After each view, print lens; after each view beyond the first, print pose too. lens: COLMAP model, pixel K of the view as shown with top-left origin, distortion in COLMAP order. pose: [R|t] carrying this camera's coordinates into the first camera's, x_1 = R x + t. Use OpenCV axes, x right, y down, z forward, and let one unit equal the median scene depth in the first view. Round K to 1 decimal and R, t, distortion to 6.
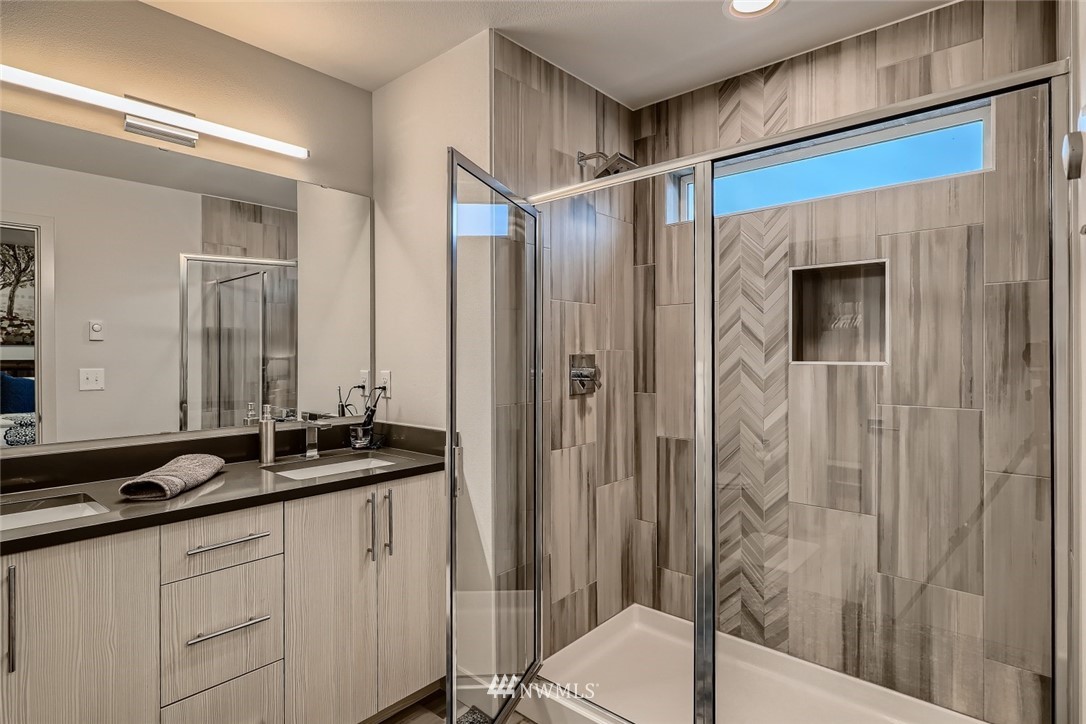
lens RADIAL K [[565.3, 0, 558.2], [0, 565.3, 363.7], [0, 0, 1]] dist [-0.005735, -0.000505]
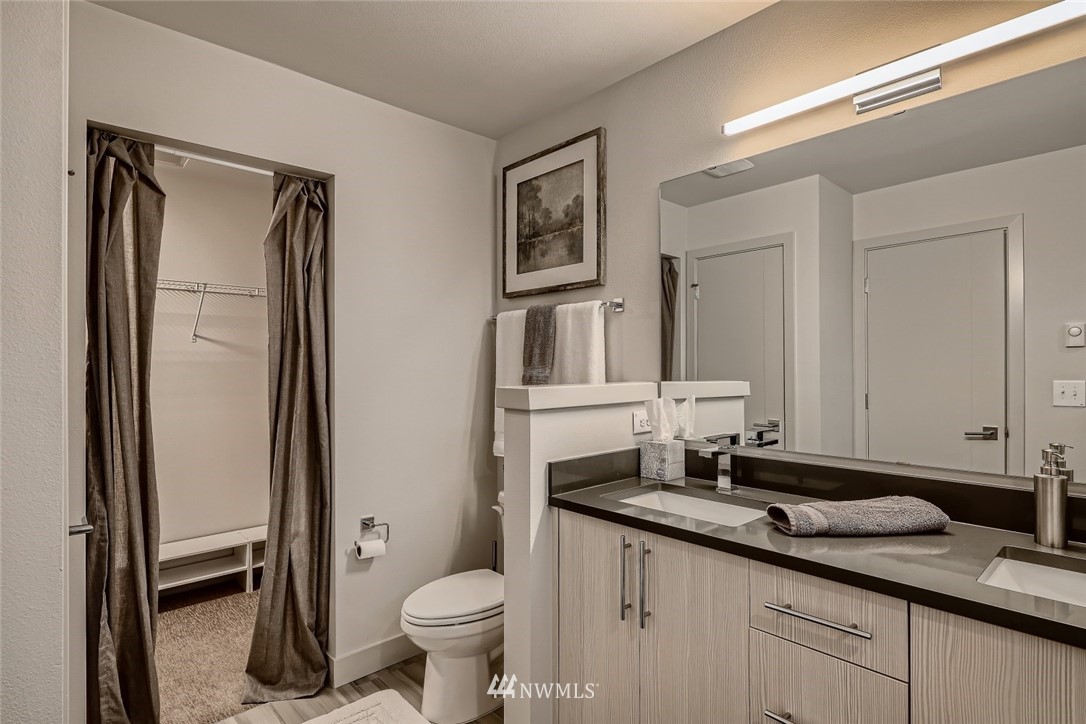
lens RADIAL K [[565.3, 0, 558.2], [0, 565.3, 363.7], [0, 0, 1]] dist [-0.005735, -0.000505]
pose [[-0.124677, -0.004610, -0.992187, 0.161350], [-0.009451, 0.999949, -0.003459, -0.011737], [0.992152, 0.008946, -0.124714, 0.614465]]
